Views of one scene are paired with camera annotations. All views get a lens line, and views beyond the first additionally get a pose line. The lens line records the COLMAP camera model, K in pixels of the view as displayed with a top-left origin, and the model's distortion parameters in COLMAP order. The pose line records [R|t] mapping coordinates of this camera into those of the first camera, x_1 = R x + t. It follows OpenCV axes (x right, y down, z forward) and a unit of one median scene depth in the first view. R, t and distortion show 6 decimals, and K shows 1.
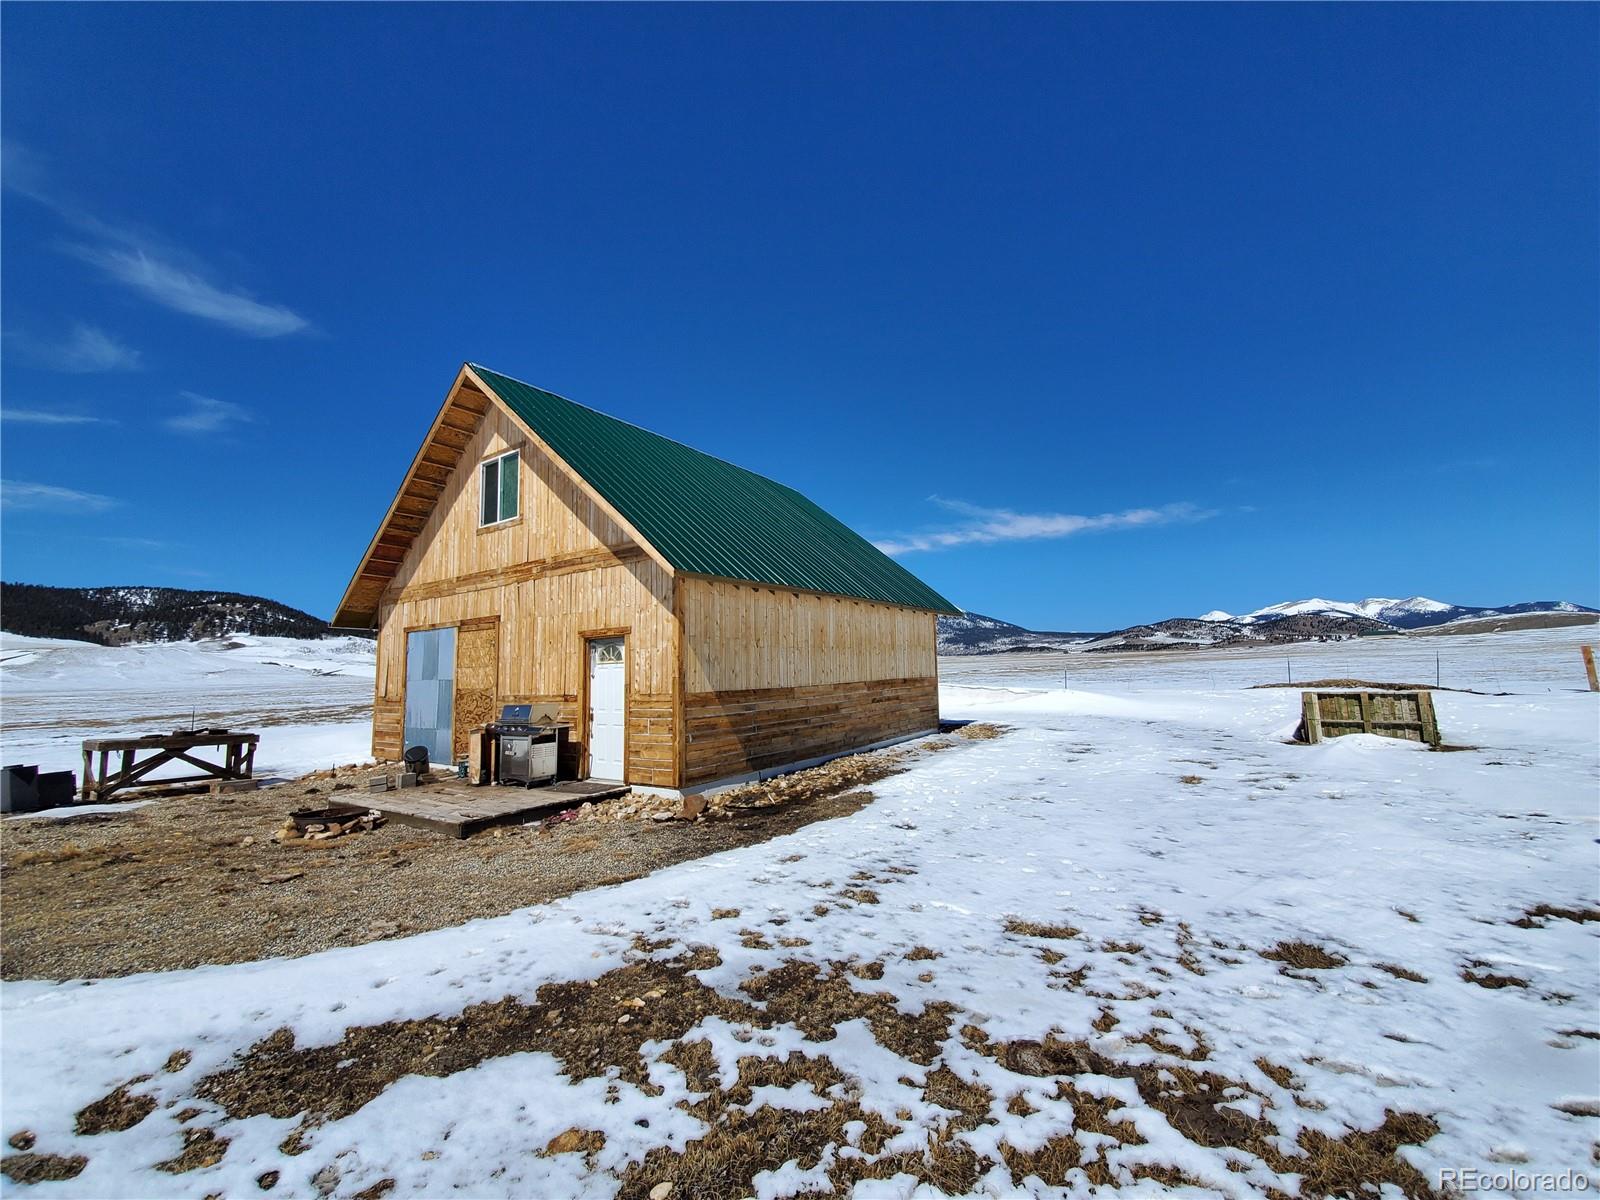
lens RADIAL K [[632.9, 0, 820.1], [0, 632.9, 600.4], [0, 0, 1]] dist [0.009778, -0.016092]
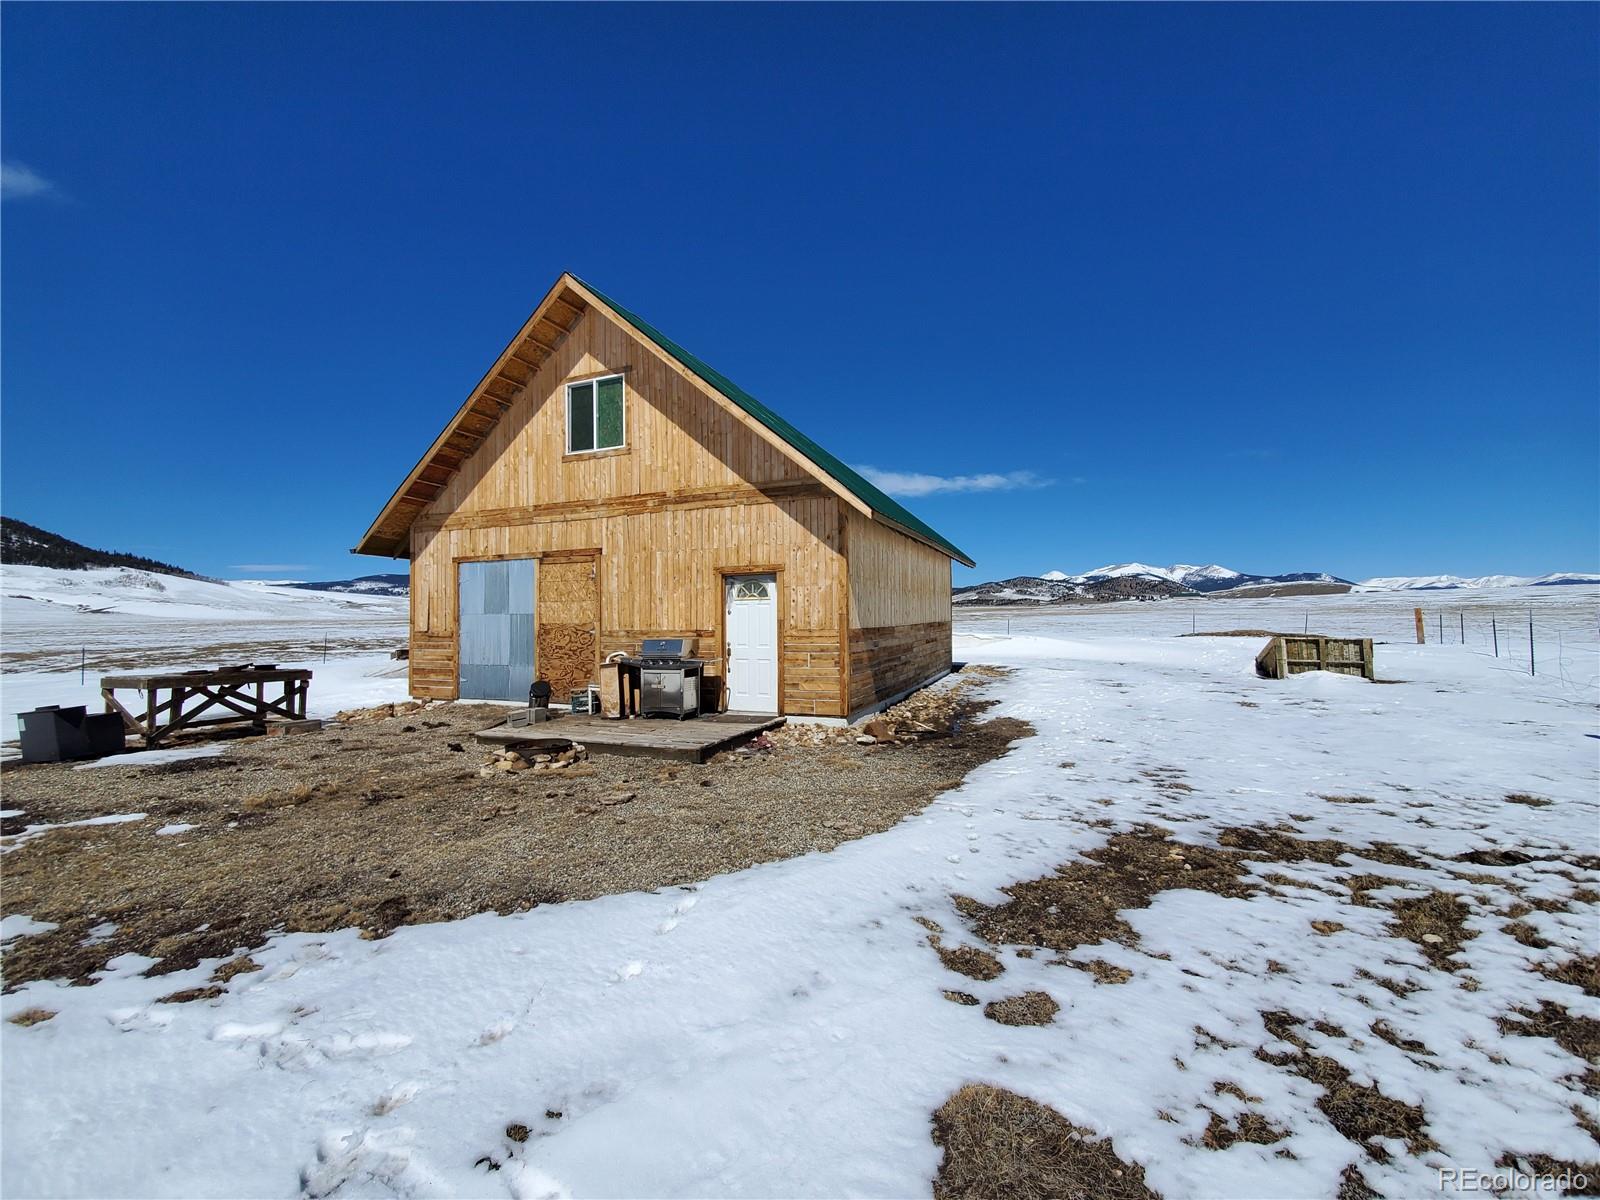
lens RADIAL K [[632.9, 0, 820.1], [0, 632.9, 600.4], [0, 0, 1]] dist [0.009778, -0.016092]
pose [[0.978628, 0.024014, 0.204234, -0.407344], [-0.040324, 0.996286, 0.076074, 0.017356], [-0.201649, -0.082684, 0.975962, -0.017284]]
